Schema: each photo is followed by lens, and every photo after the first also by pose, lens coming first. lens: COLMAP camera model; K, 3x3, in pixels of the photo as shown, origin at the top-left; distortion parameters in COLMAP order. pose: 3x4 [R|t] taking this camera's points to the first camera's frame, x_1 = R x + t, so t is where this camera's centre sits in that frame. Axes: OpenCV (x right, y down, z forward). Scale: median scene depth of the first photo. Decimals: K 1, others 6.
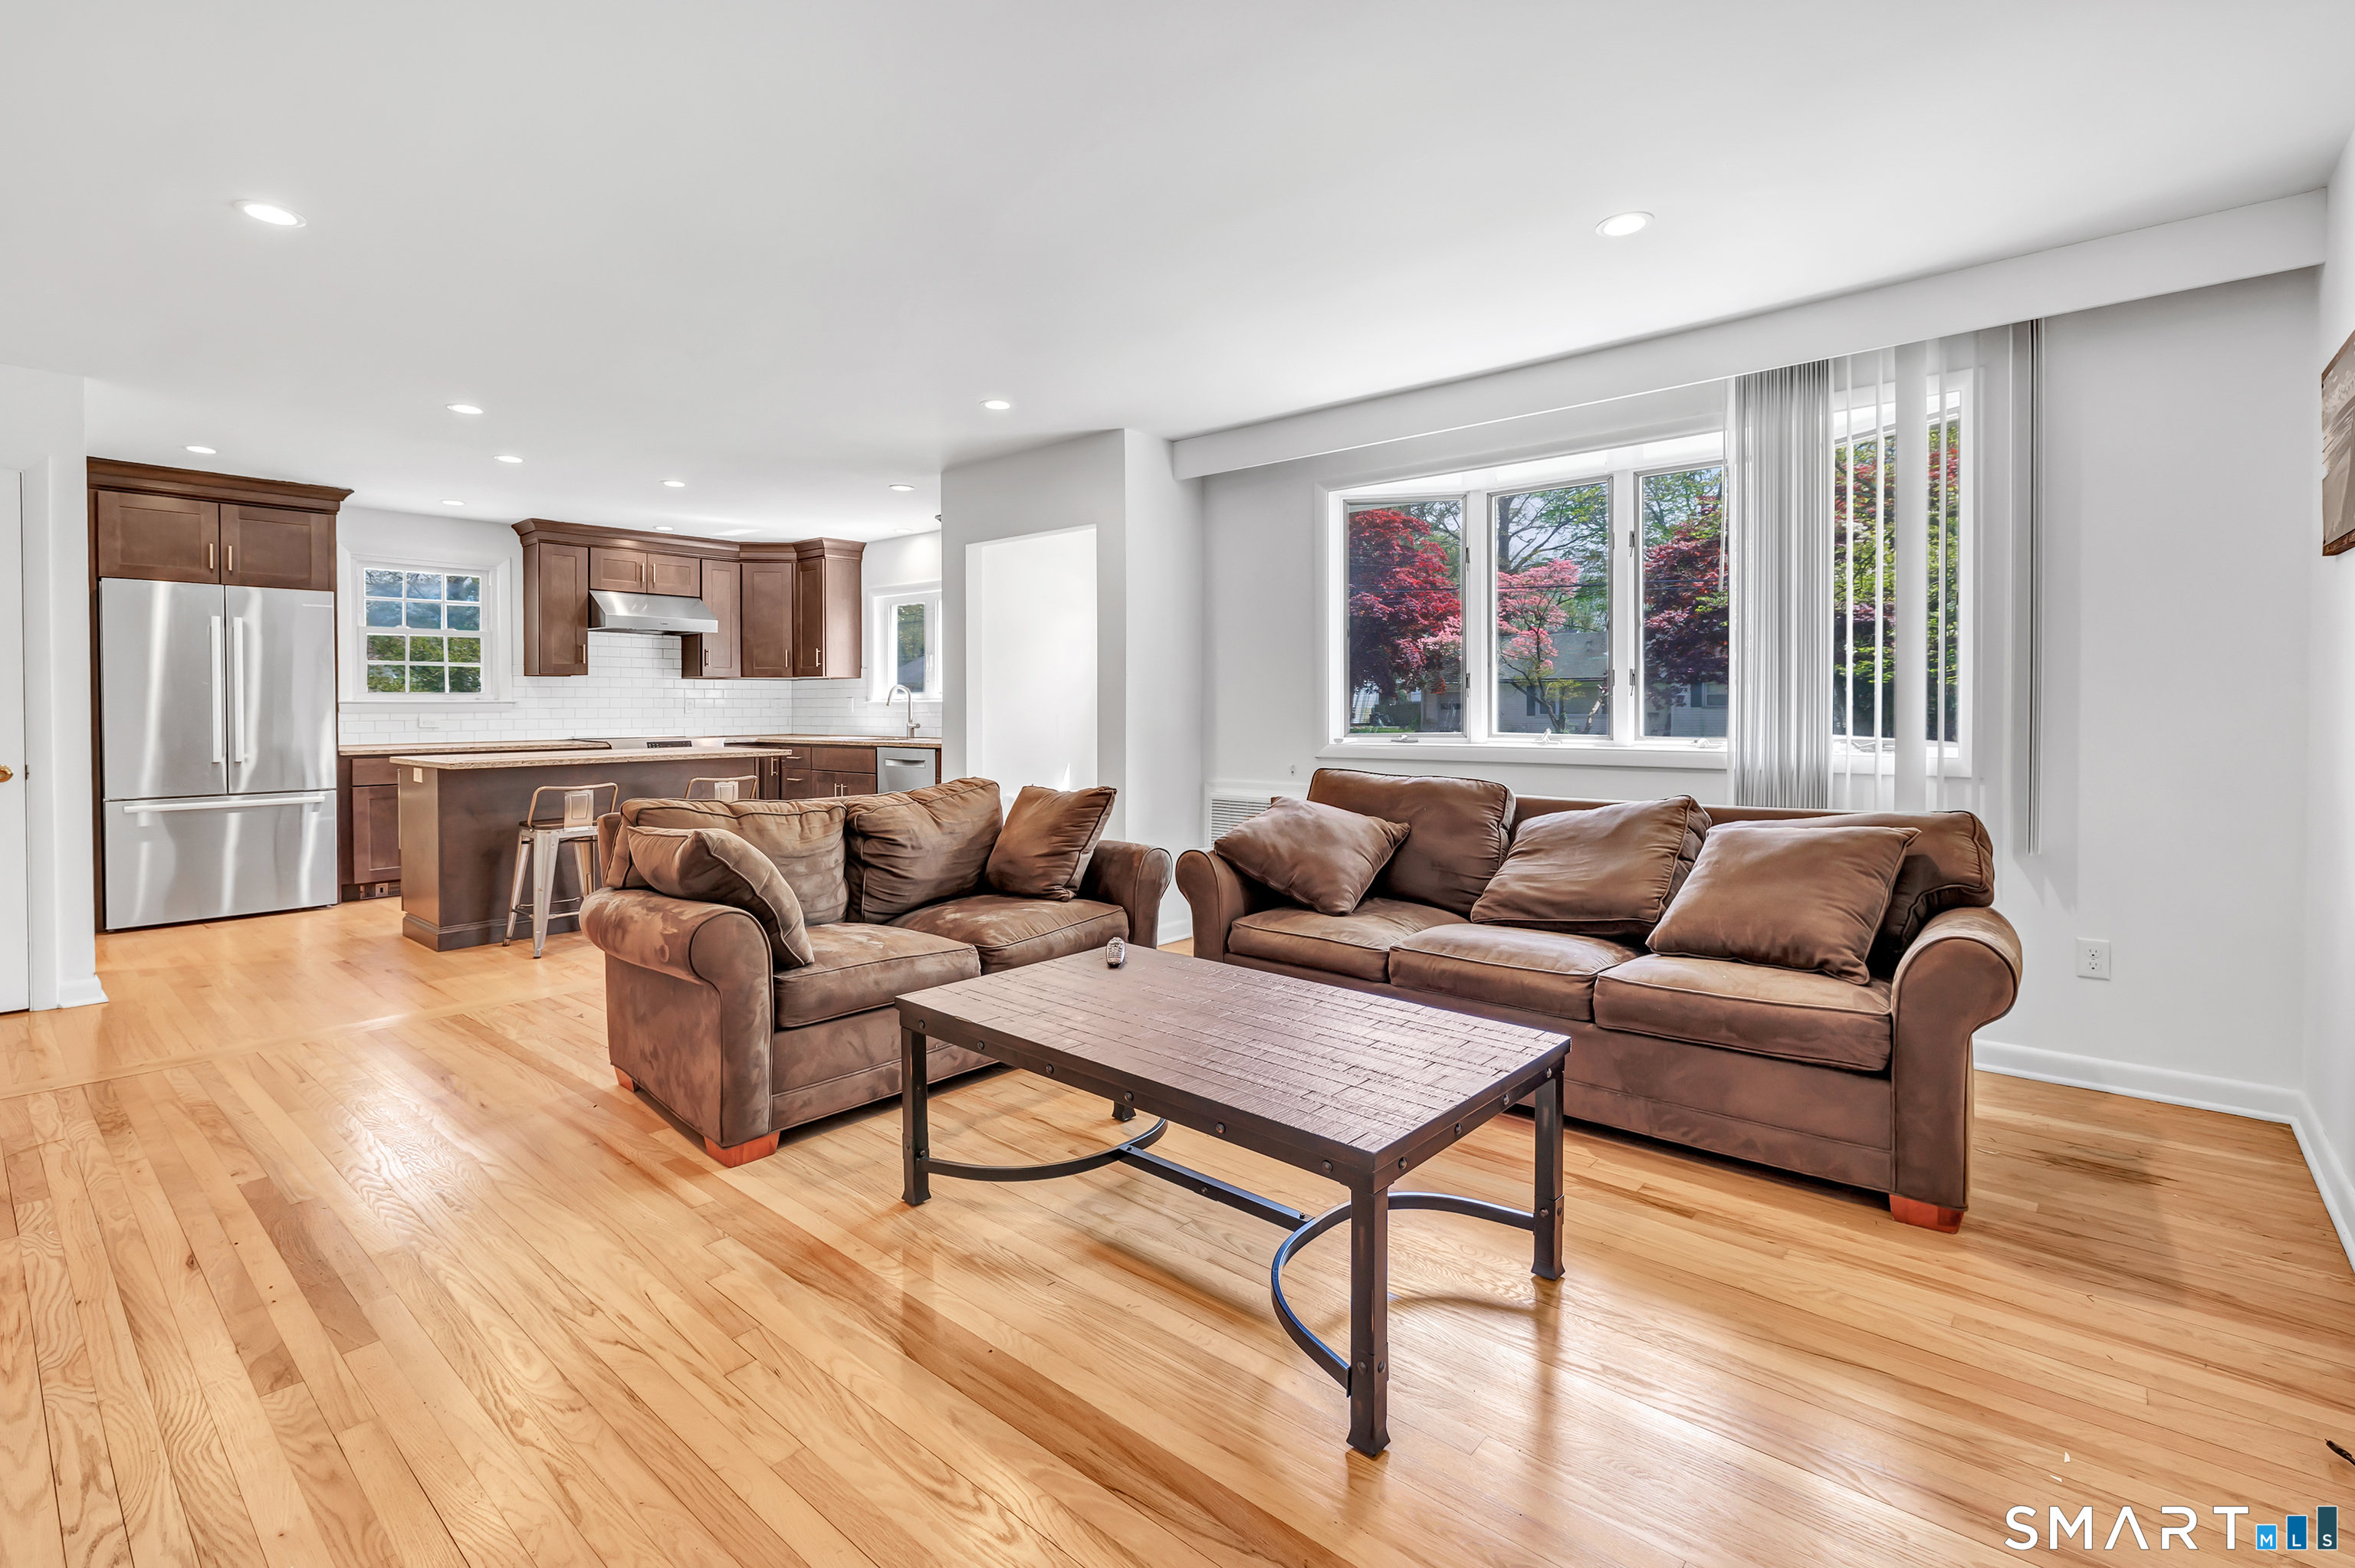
lens RADIAL K [[1035.6, 0, 1259.3], [0, 1035.6, 718.4], [0, 0, 1]] dist [0.001281, -0.000363]
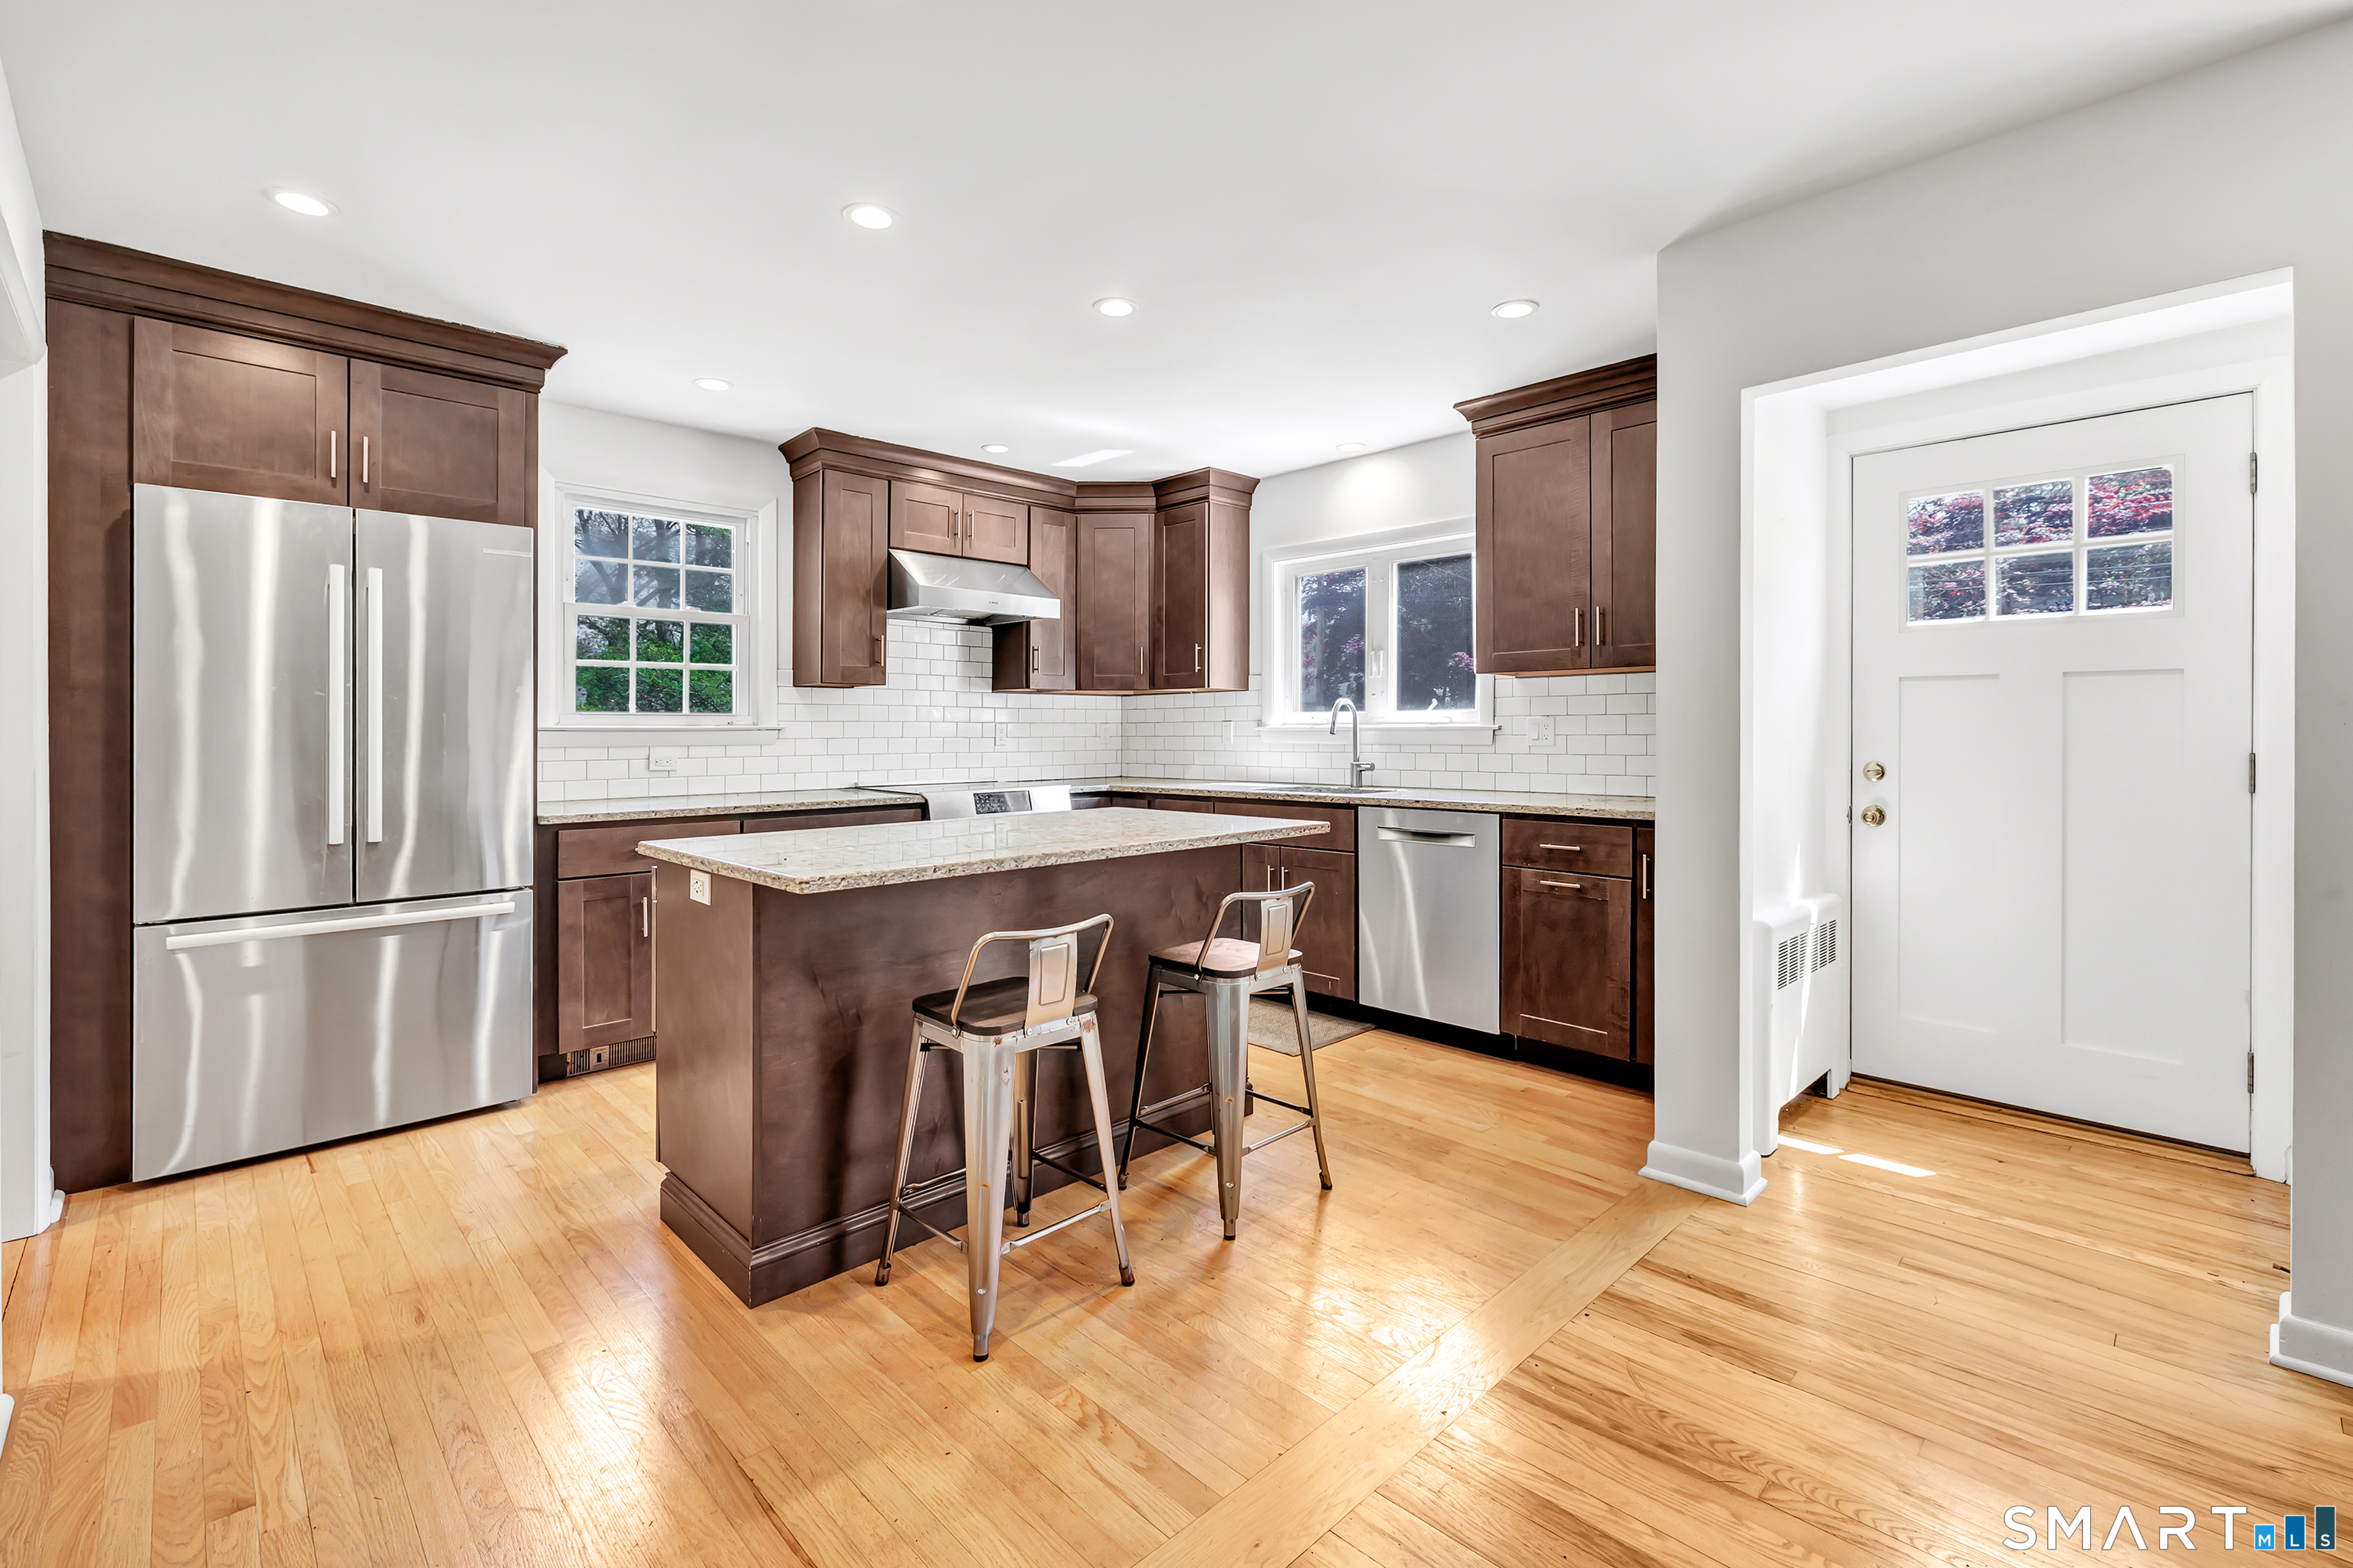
lens RADIAL K [[1064.1, 0, 1184.9], [0, 1064.1, 731.5], [0, 0, 1]] dist [0.000119, 0.000341]
pose [[0.987121, 0.000766, -0.159974, -0.390892], [-0.002744, 0.999923, -0.012142, -0.007044], [0.159953, 0.012424, 0.987046, 0.423303]]
